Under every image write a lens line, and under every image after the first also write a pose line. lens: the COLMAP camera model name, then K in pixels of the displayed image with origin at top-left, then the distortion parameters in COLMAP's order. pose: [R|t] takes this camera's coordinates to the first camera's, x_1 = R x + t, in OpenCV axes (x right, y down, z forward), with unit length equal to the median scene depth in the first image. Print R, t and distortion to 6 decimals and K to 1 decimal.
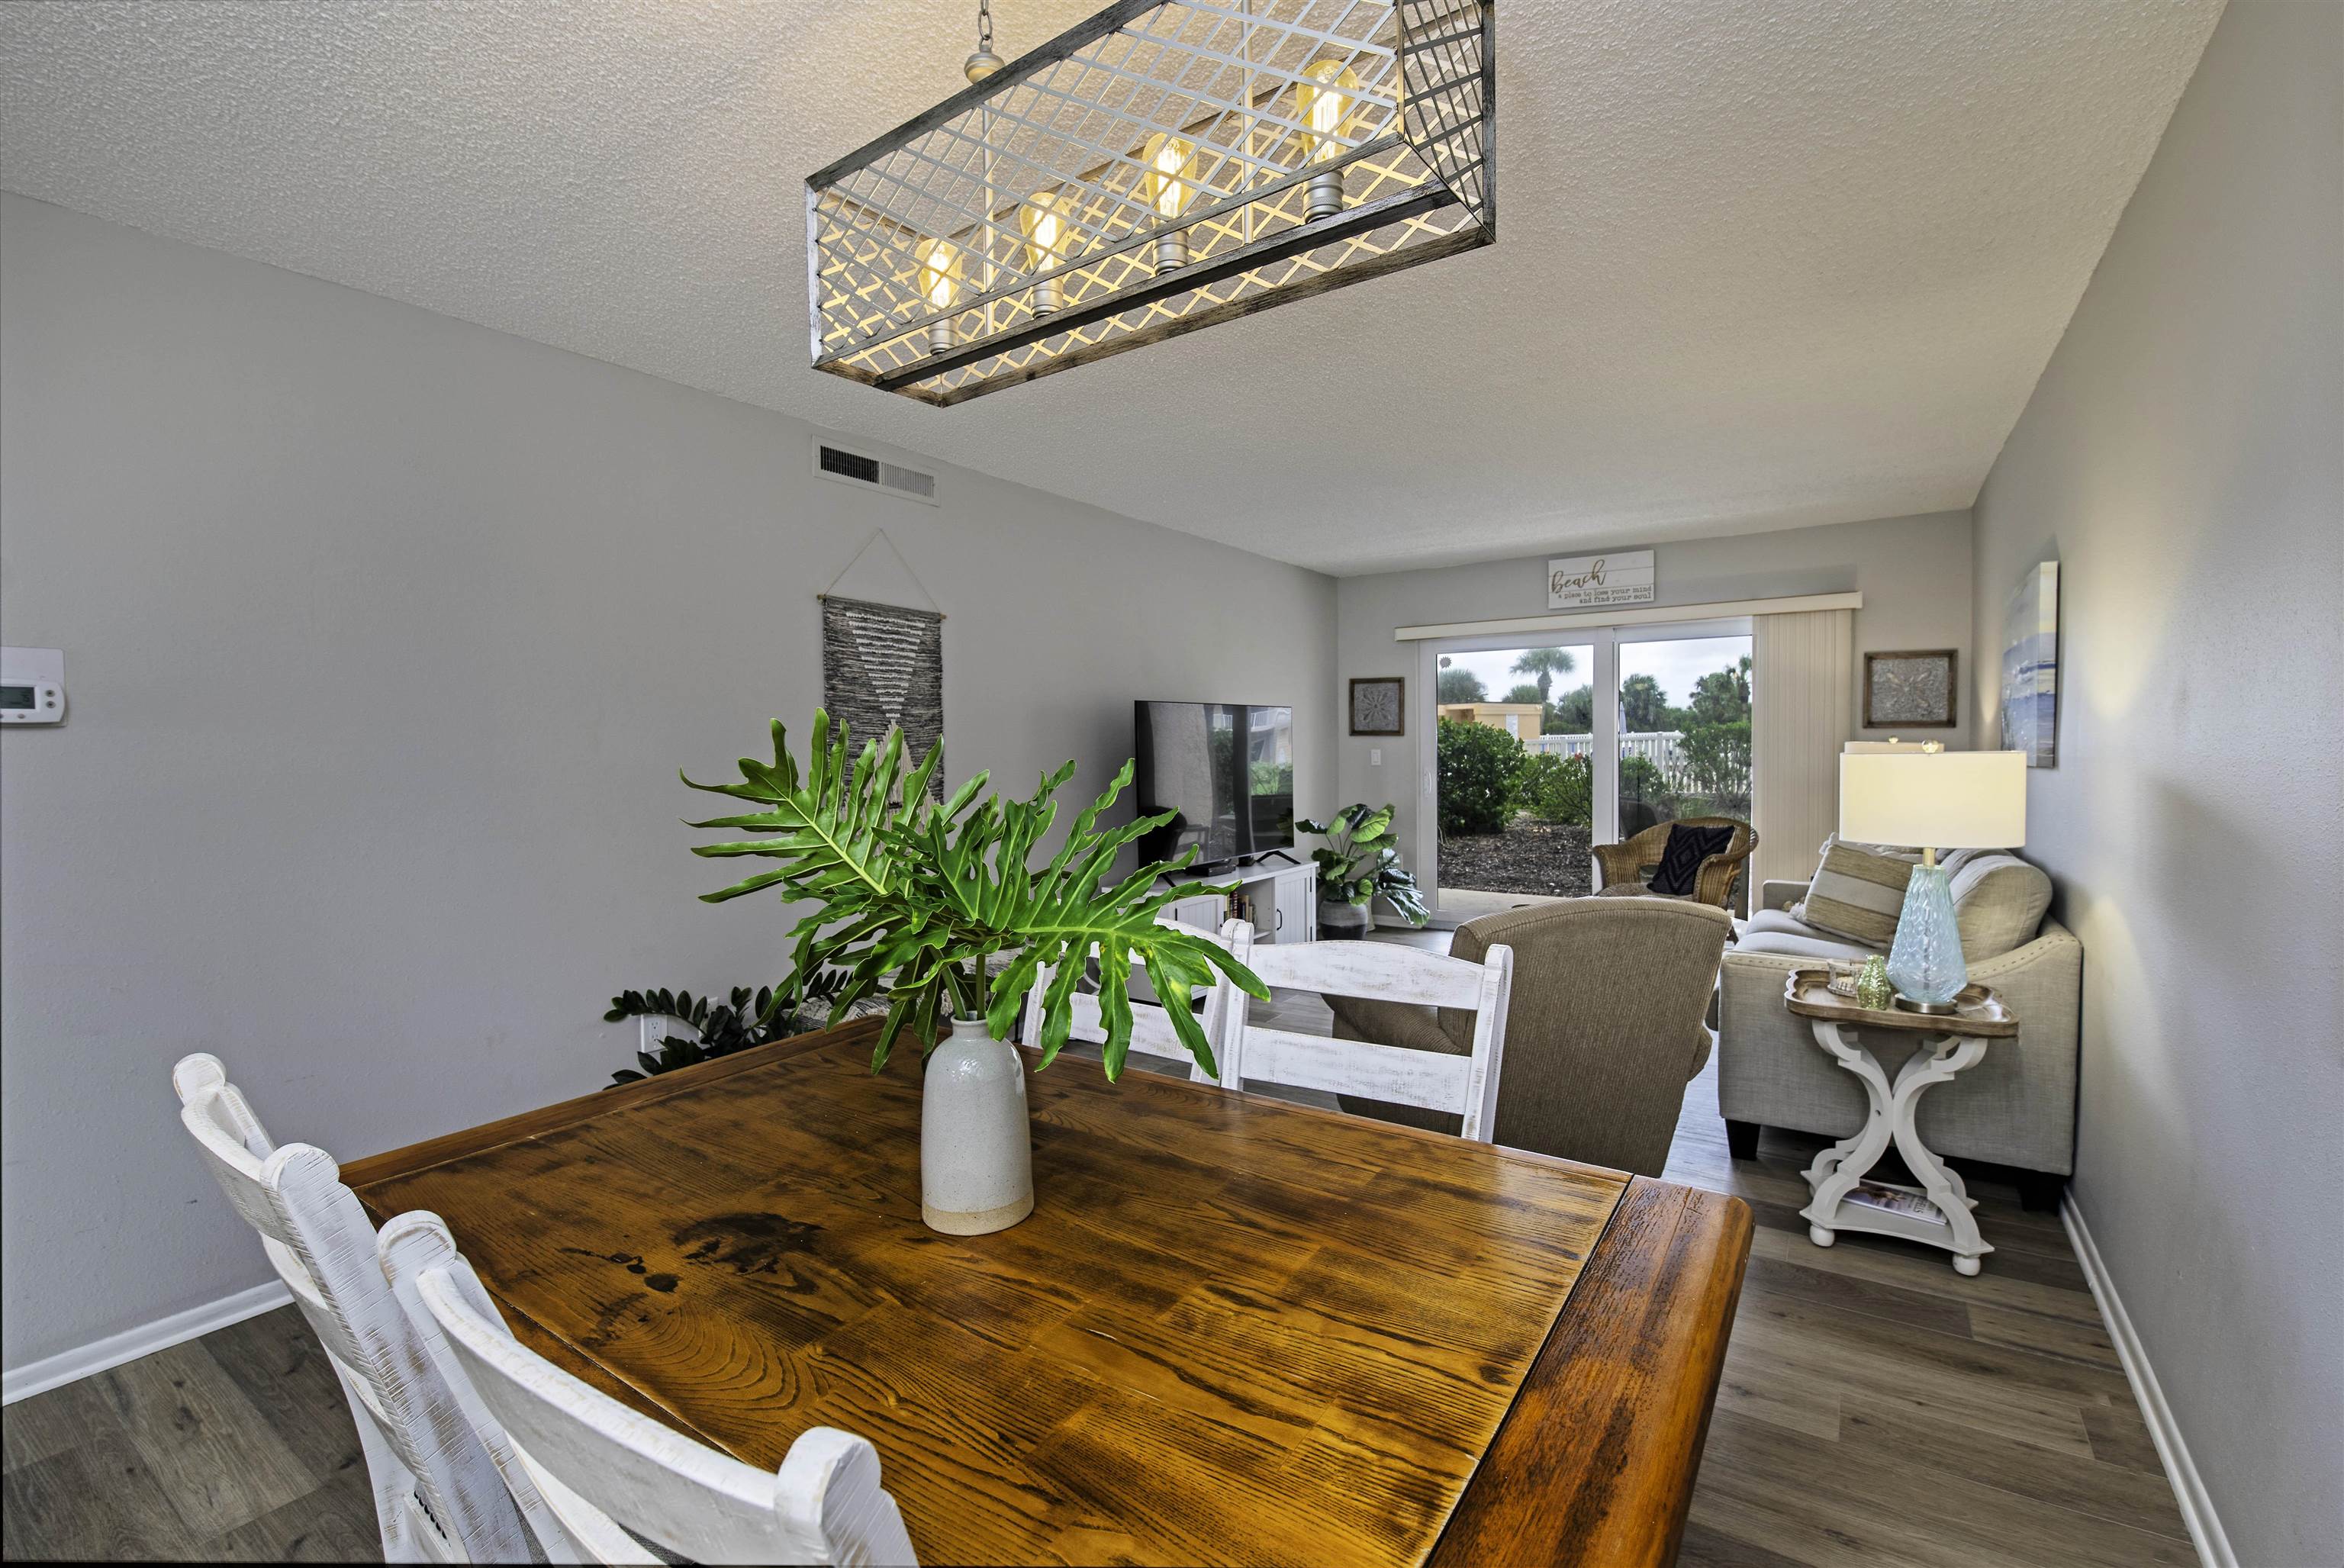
lens RADIAL K [[1019.5, 0, 1172.5], [0, 1019.5, 779.8], [0, 0, 1]] dist [-0.002231, -0.000081]
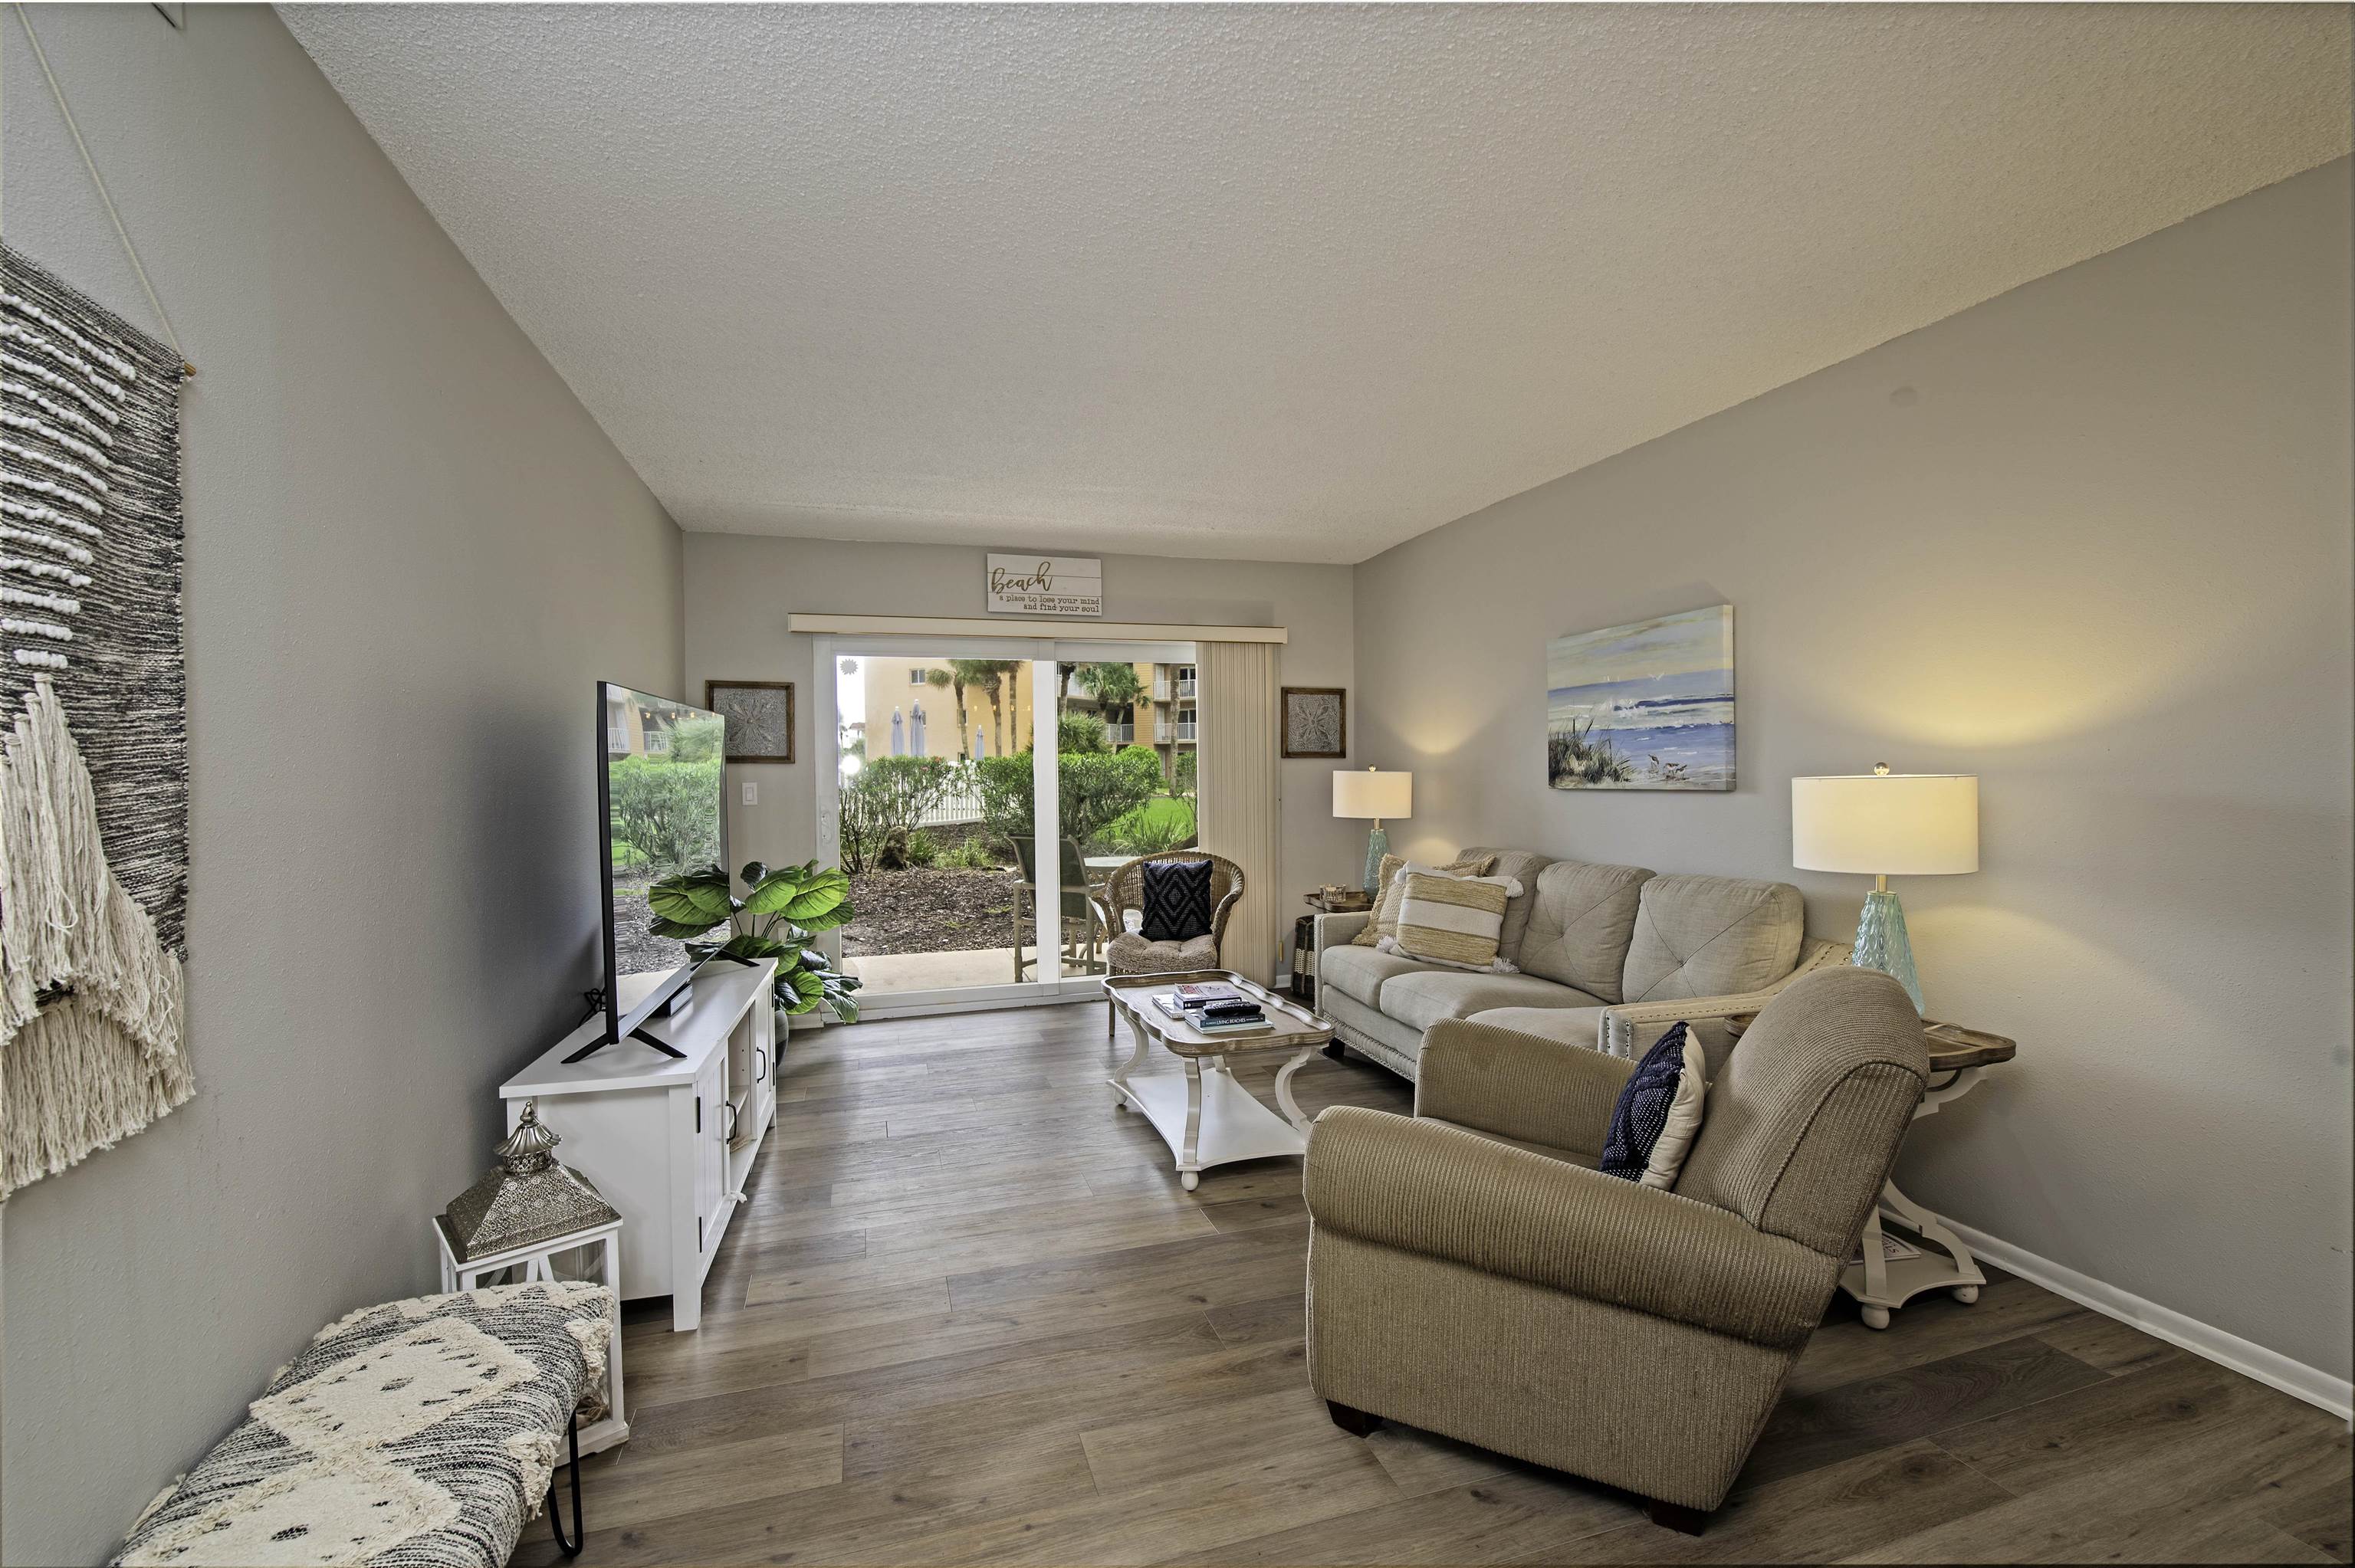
lens RADIAL K [[1019.9, 0, 1178.6], [0, 1019.9, 782.7], [0, 0, 1]] dist [-0.002712, -0.000716]
pose [[0.628723, -0.007419, 0.777594, -0.279584], [0.031970, 0.999356, -0.016315, -0.015841], [-0.776972, 0.035117, 0.628555, 0.570625]]
